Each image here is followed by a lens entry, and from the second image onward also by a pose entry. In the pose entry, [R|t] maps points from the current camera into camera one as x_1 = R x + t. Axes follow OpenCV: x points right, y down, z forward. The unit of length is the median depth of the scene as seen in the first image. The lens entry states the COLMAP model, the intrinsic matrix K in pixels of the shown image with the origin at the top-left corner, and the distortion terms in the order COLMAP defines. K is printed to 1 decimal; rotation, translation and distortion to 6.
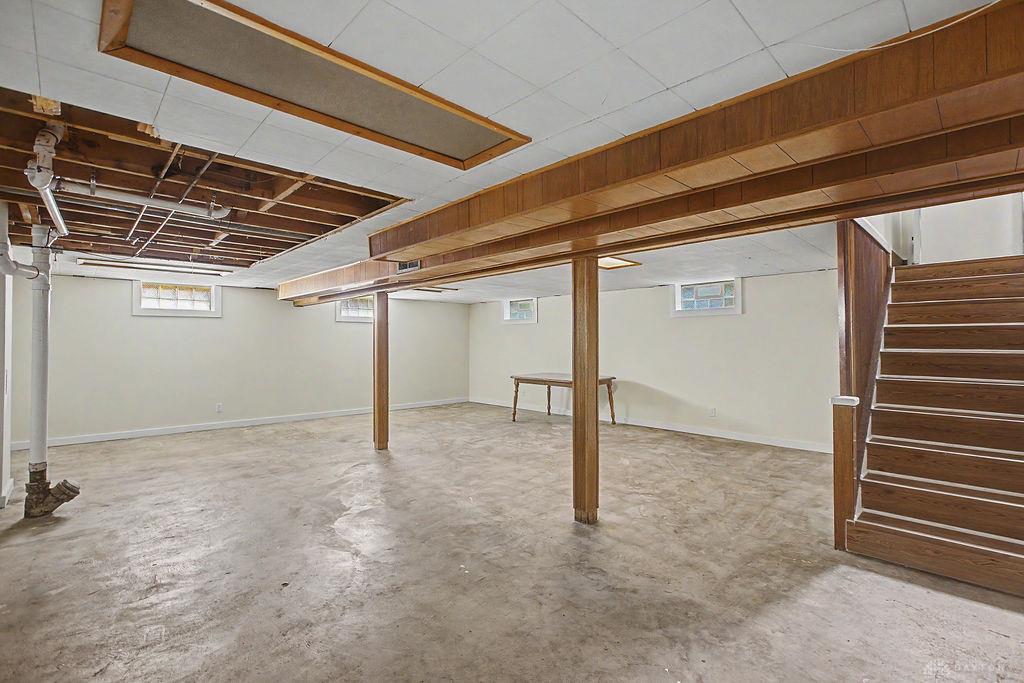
lens RADIAL K [[474.2, 0, 516.4], [0, 474.2, 334.7], [0, 0, 1]] dist [-0.016286, 0.006850]
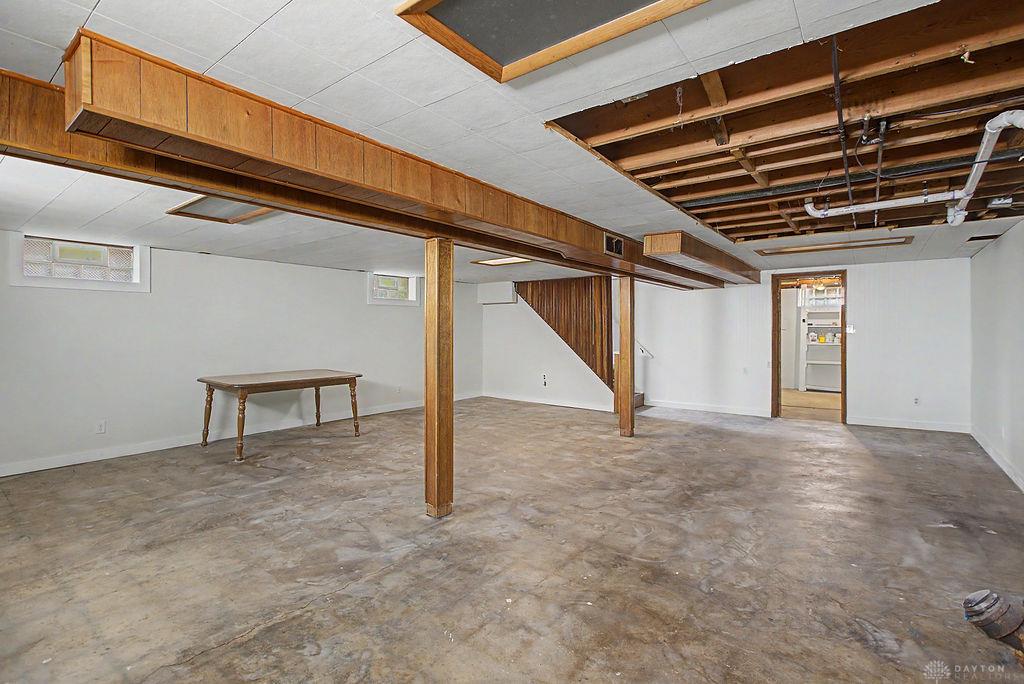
lens RADIAL K [[474.2, 0, 516.4], [0, 474.2, 335.2], [0, 0, 1]] dist [-0.016286, 0.006850]
pose [[-0.161293, -0.013039, 0.986820, -0.965089], [-0.018620, 0.999775, 0.010166, 0.019860], [-0.986731, -0.016735, -0.161500, 1.125019]]
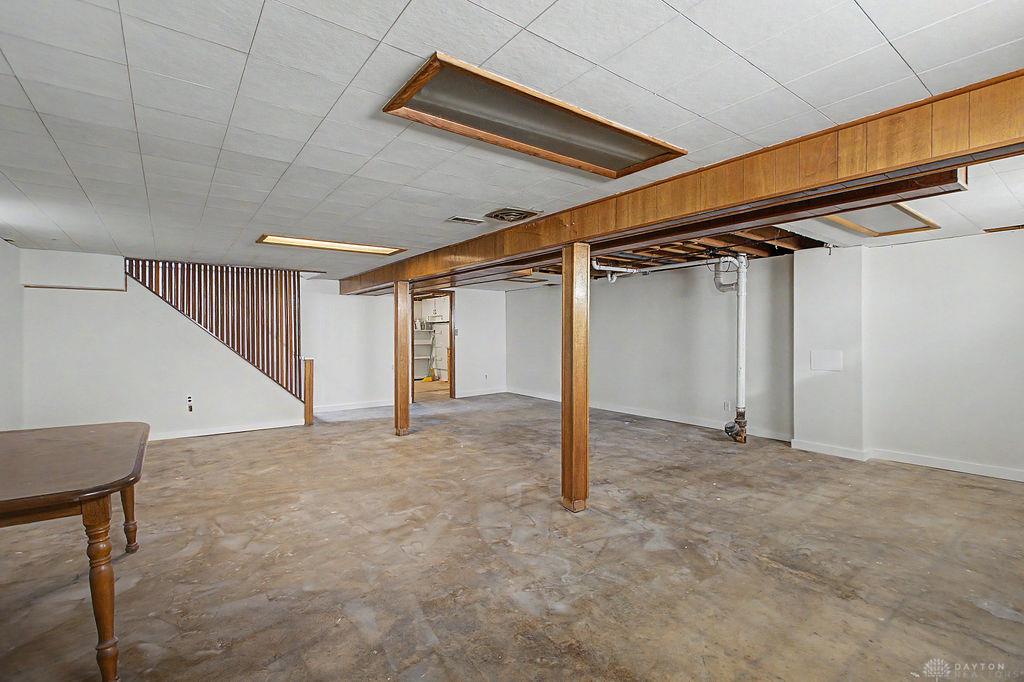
lens RADIAL K [[464.9, 0, 515.0], [0, 464.9, 338.3], [0, 0, 1]] dist [-0.008892, 0.001146]
pose [[-0.993745, -0.000274, 0.111669, -0.306877], [-0.001112, 0.999972, -0.007442, 0.036184], [-0.111664, -0.007520, -0.993718, 1.783013]]
